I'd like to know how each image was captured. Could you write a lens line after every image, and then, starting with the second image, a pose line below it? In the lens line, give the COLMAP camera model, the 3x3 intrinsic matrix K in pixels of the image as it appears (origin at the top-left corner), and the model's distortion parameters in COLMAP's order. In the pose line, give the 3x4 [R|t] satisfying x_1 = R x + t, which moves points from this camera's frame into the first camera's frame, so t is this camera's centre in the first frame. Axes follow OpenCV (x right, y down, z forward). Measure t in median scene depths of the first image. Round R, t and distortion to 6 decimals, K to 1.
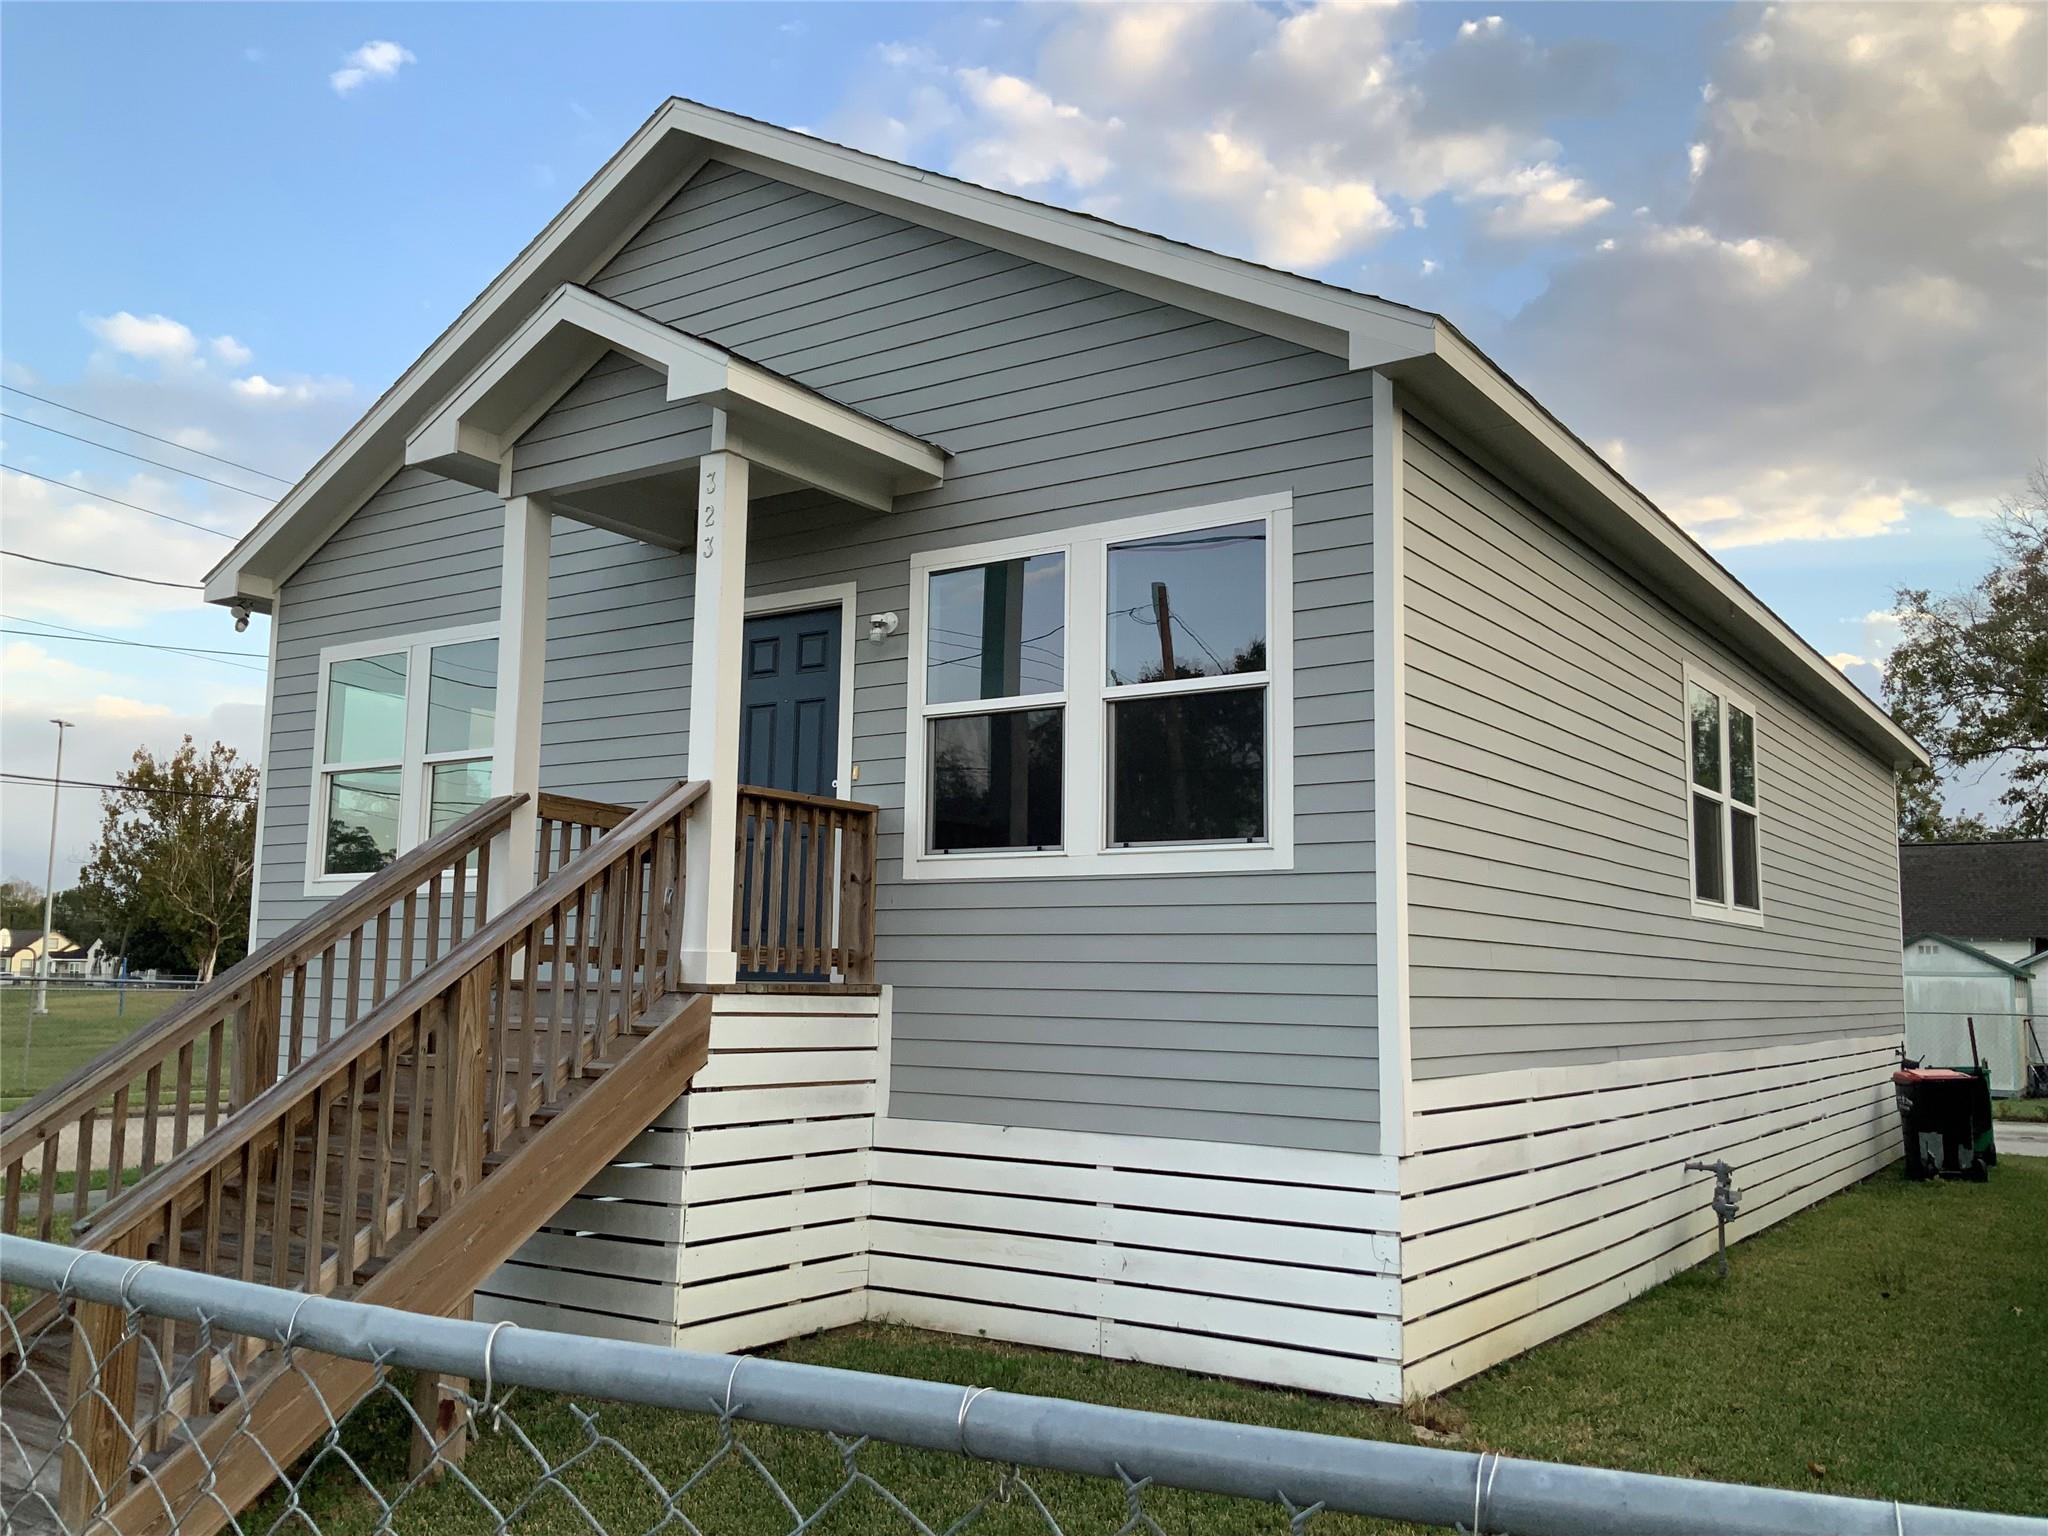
lens RADIAL K [[1684.1, 0, 1024.0], [0, 1684.1, 768.0], [0, 0, 1]] dist [0.076148, -0.127401]
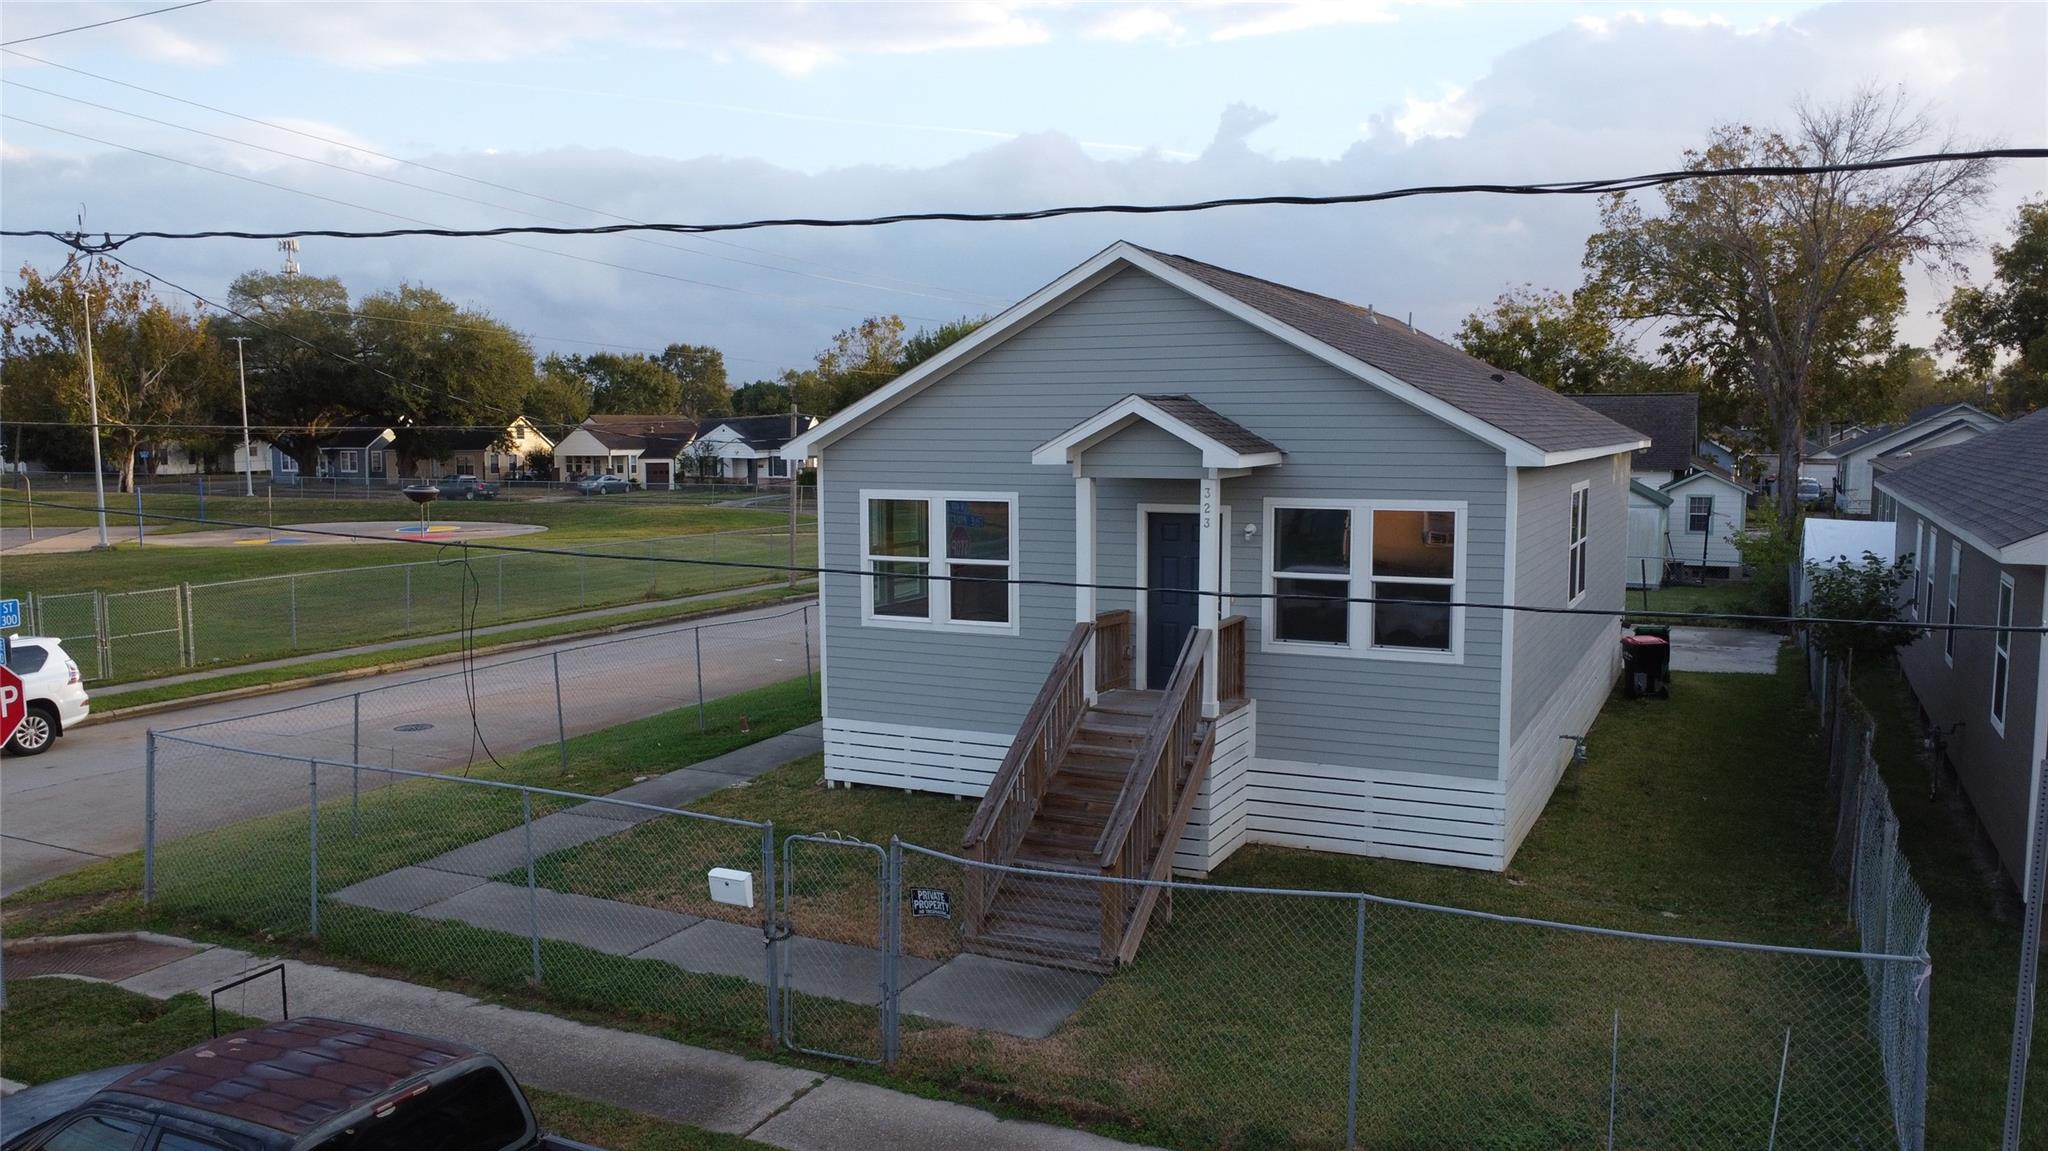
lens RADIAL K [[1543.2, 0, 1024.0], [0, 1543.2, 575.5], [0, 0, 1]] dist [0.005582, 0.004342]
pose [[0.987866, -0.032663, 0.151834, -0.699165], [-0.002052, 0.974803, 0.223057, -0.490422], [-0.155294, -0.220662, 0.962908, -0.876035]]
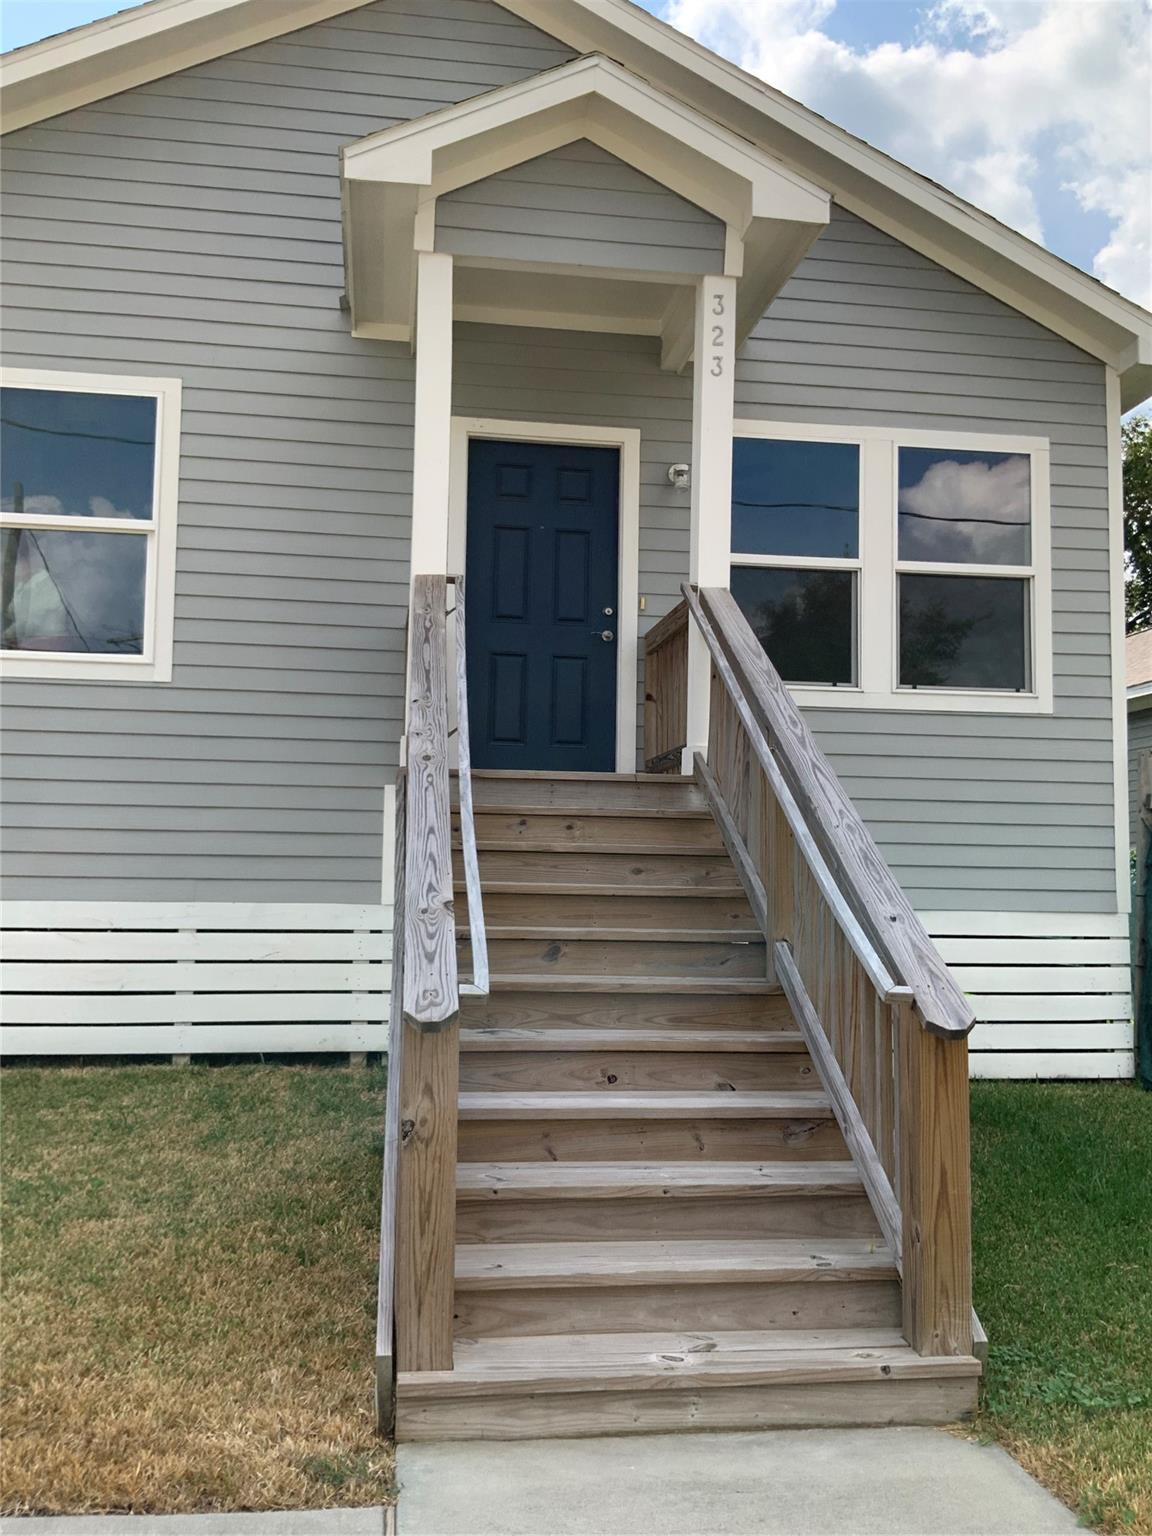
lens RADIAL K [[1263.1, 0, 583.4], [0, 1263.1, 759.3], [0, 0, 1]] dist [0.076148, -0.127401]
pose [[0.736018, 0.049548, 0.675146, -0.737905], [-0.090971, 0.995511, 0.026115, 0.093738], [-0.670822, -0.080640, 0.737221, 0.434396]]
